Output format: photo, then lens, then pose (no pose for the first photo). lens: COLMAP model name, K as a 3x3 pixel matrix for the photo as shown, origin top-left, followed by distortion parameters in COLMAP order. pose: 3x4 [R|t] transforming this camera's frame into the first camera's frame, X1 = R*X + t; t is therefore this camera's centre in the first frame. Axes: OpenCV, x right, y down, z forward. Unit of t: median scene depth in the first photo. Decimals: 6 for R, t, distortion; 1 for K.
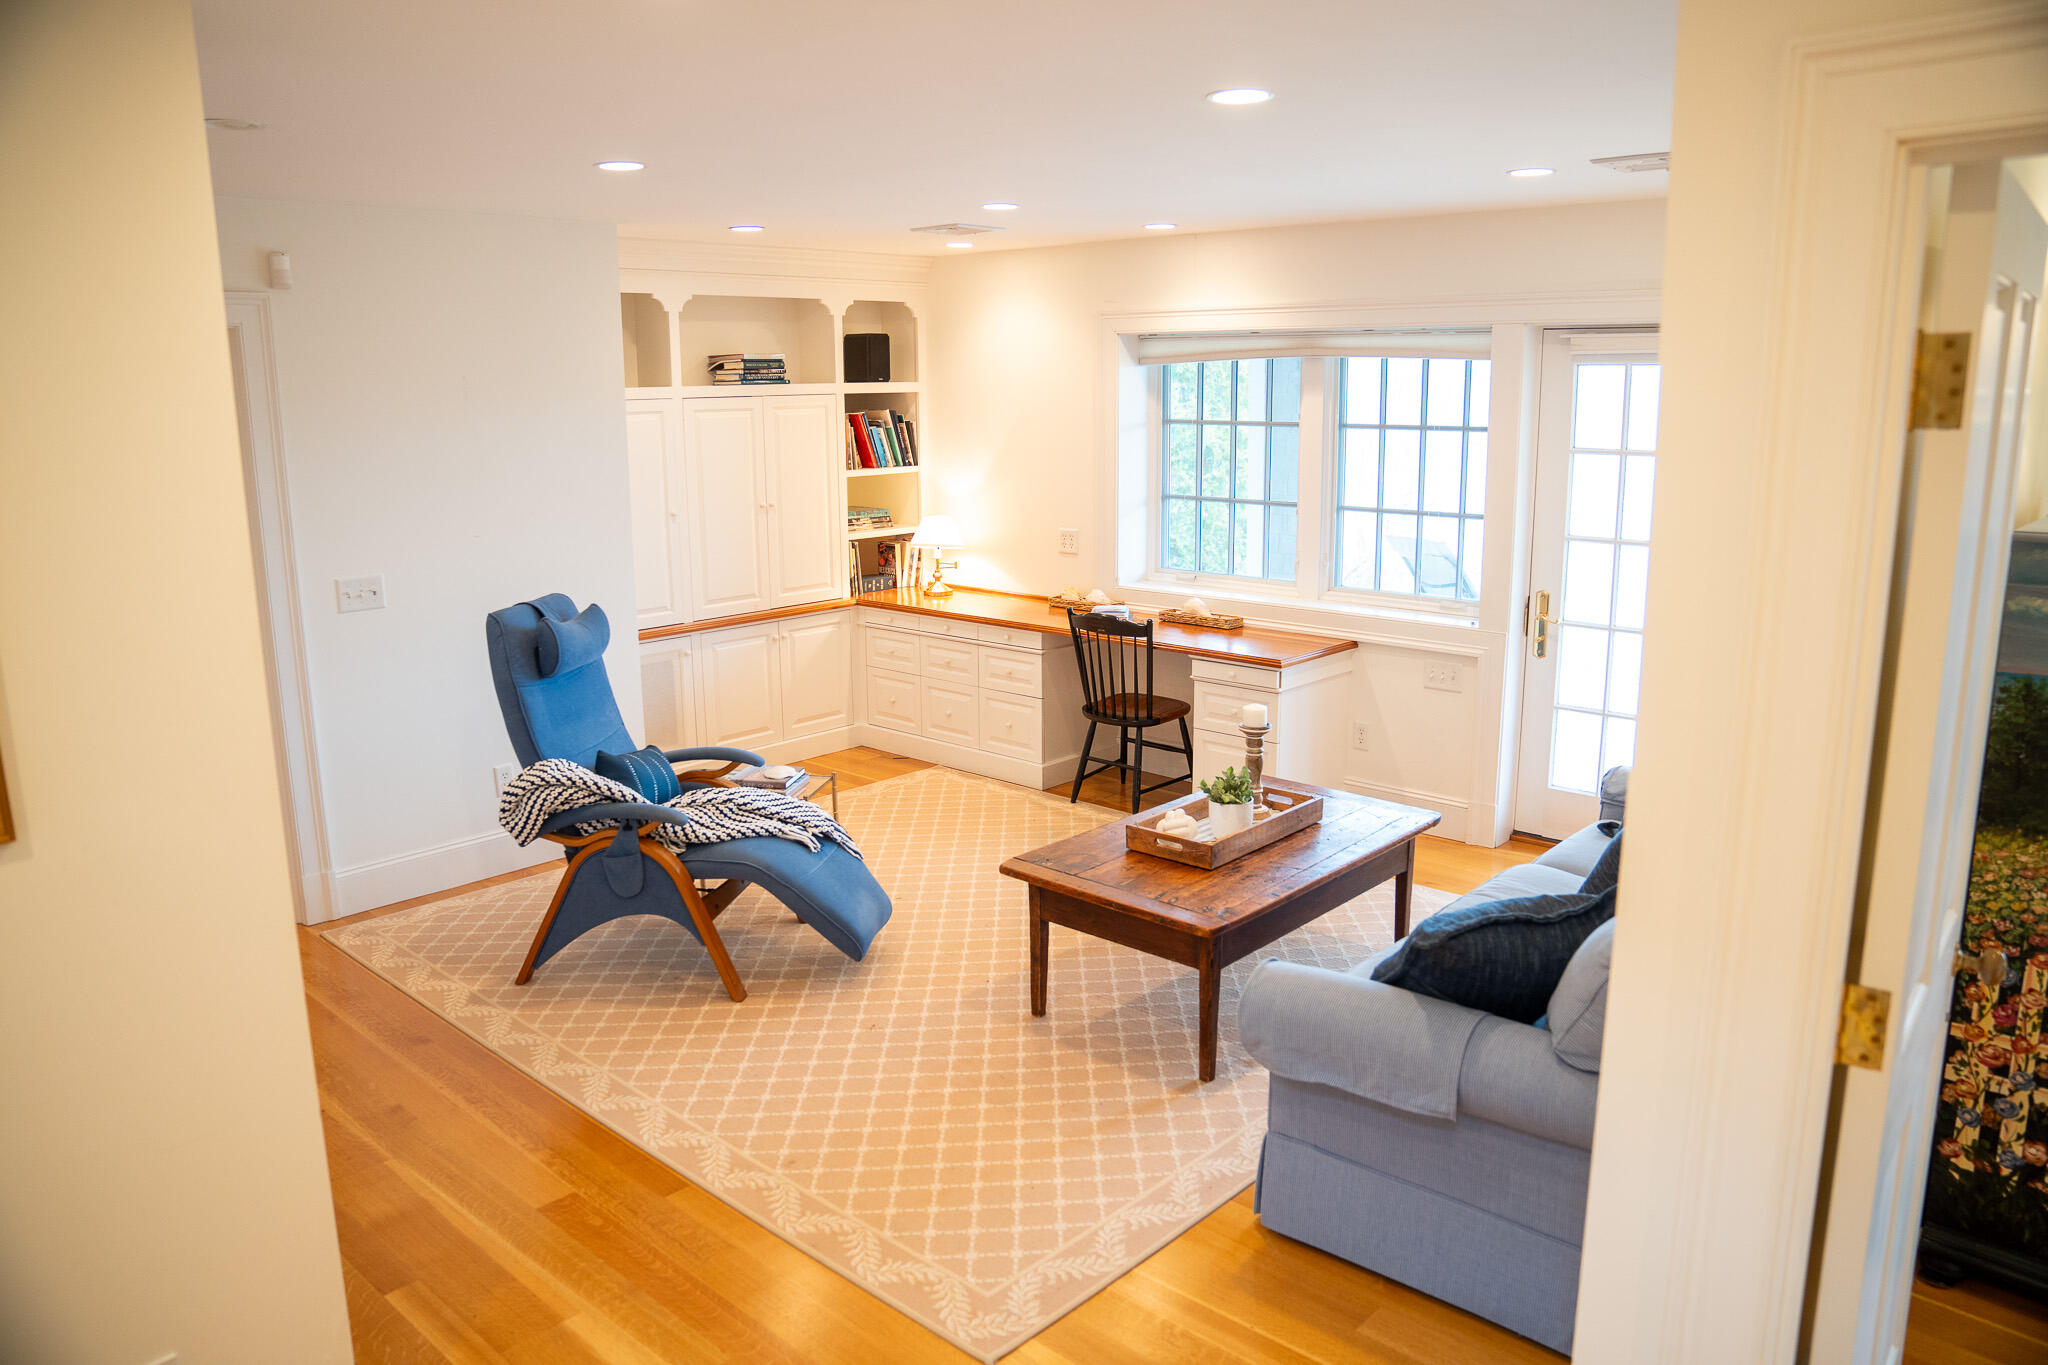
lens RADIAL K [[1441.0, 0, 1031.4], [0, 1441.0, 657.4], [0, 0, 1]] dist [-0.105978, 0.002178]
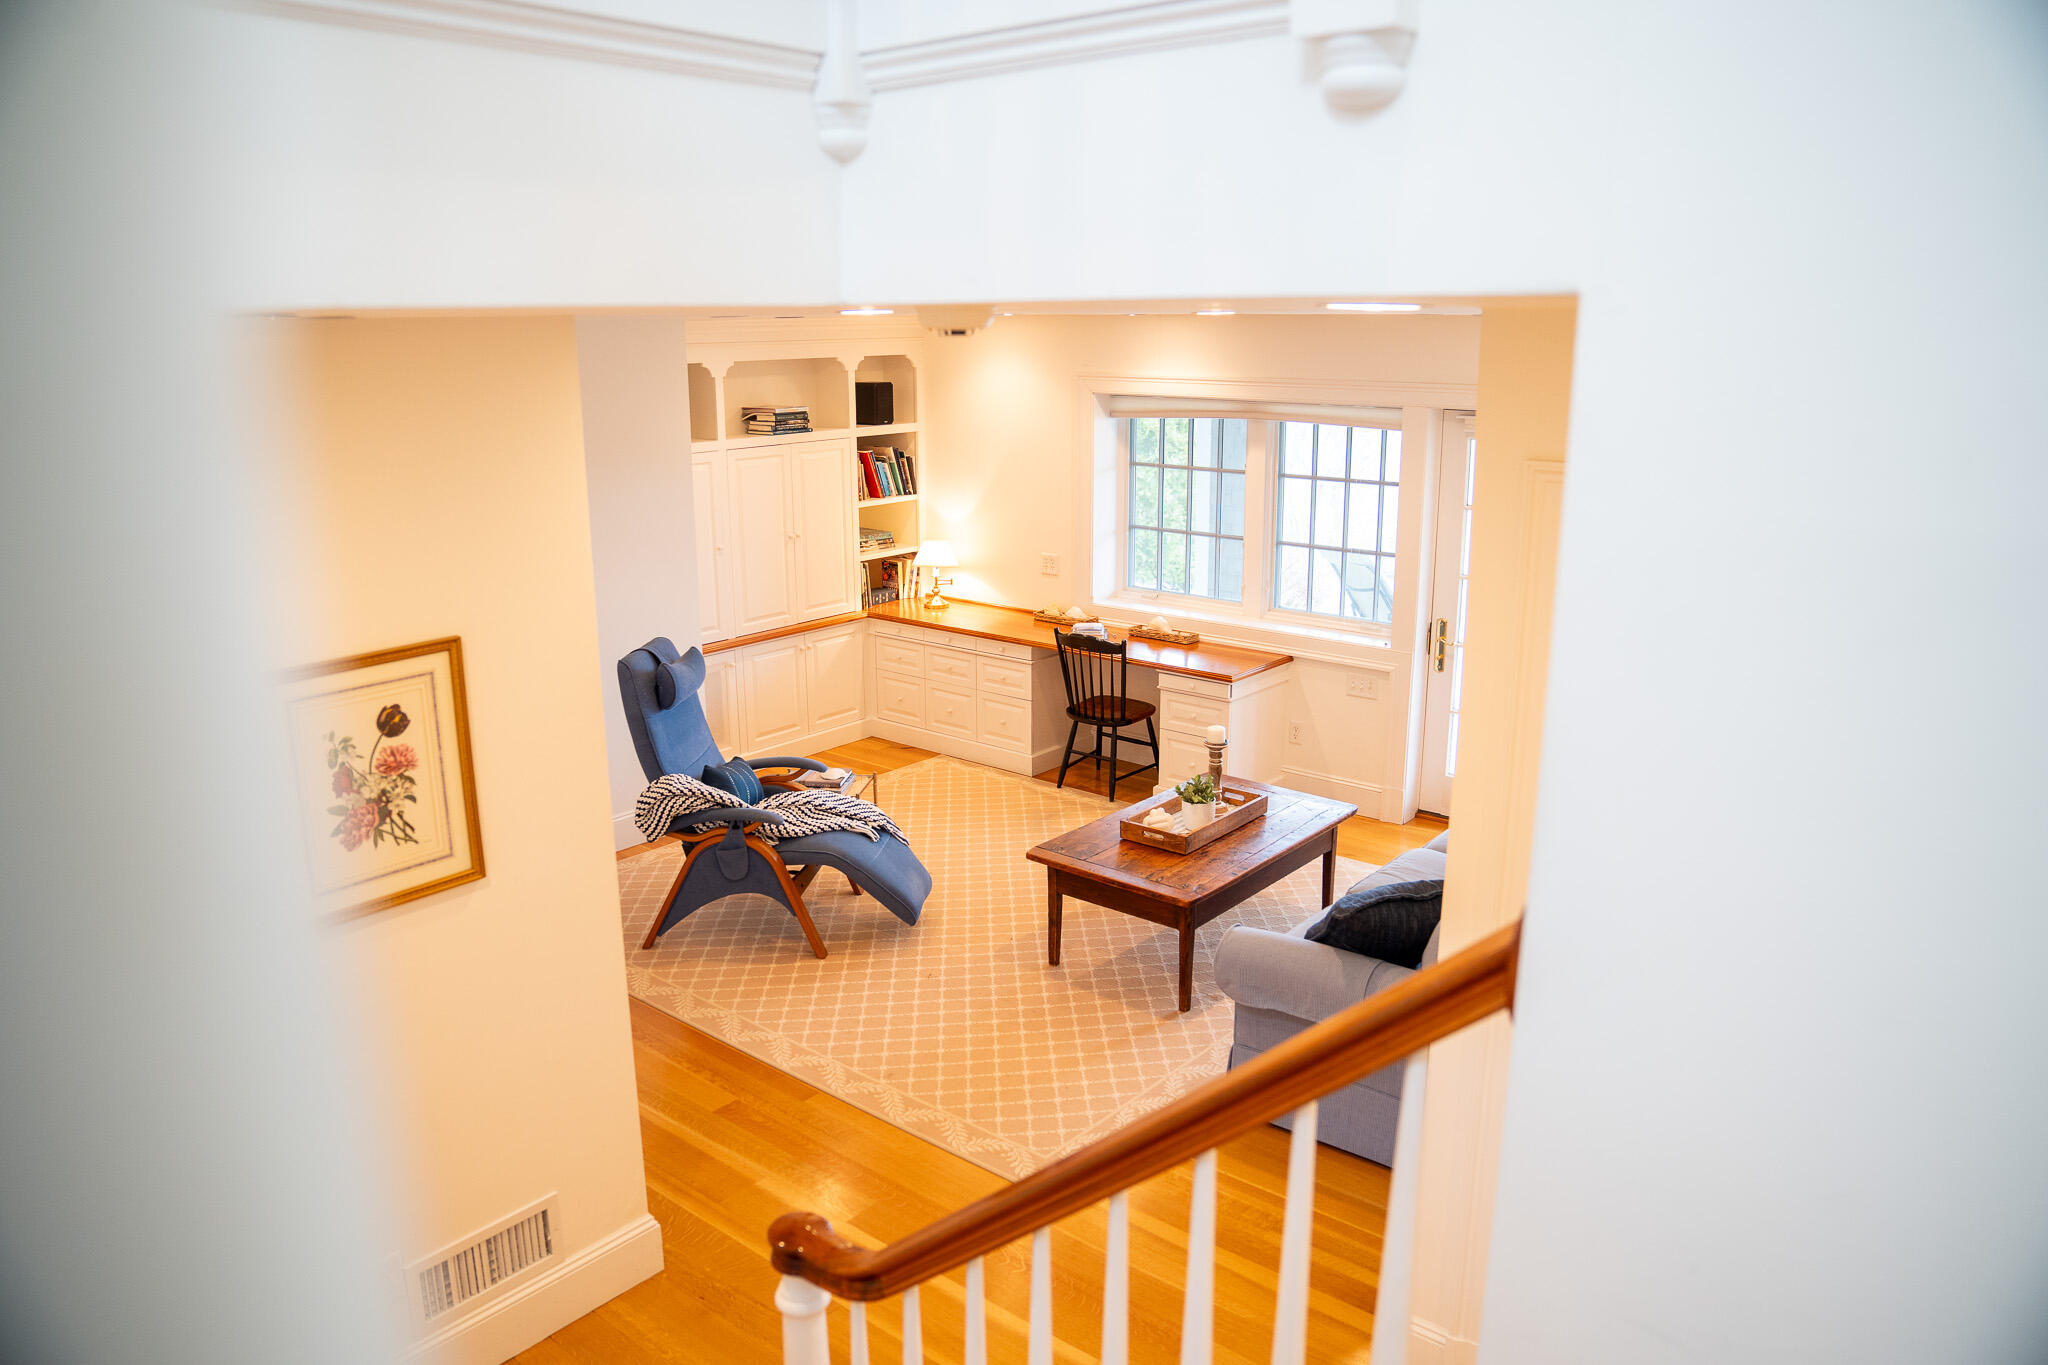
lens RADIAL K [[1441.0, 0, 1031.4], [0, 1441.0, 657.4], [0, 0, 1]] dist [-0.105978, 0.002178]
pose [[0.998916, -0.007154, 0.045988, -0.066743], [0.005411, 0.999266, 0.037923, -0.074206], [-0.046226, -0.037633, 0.998222, -0.274265]]
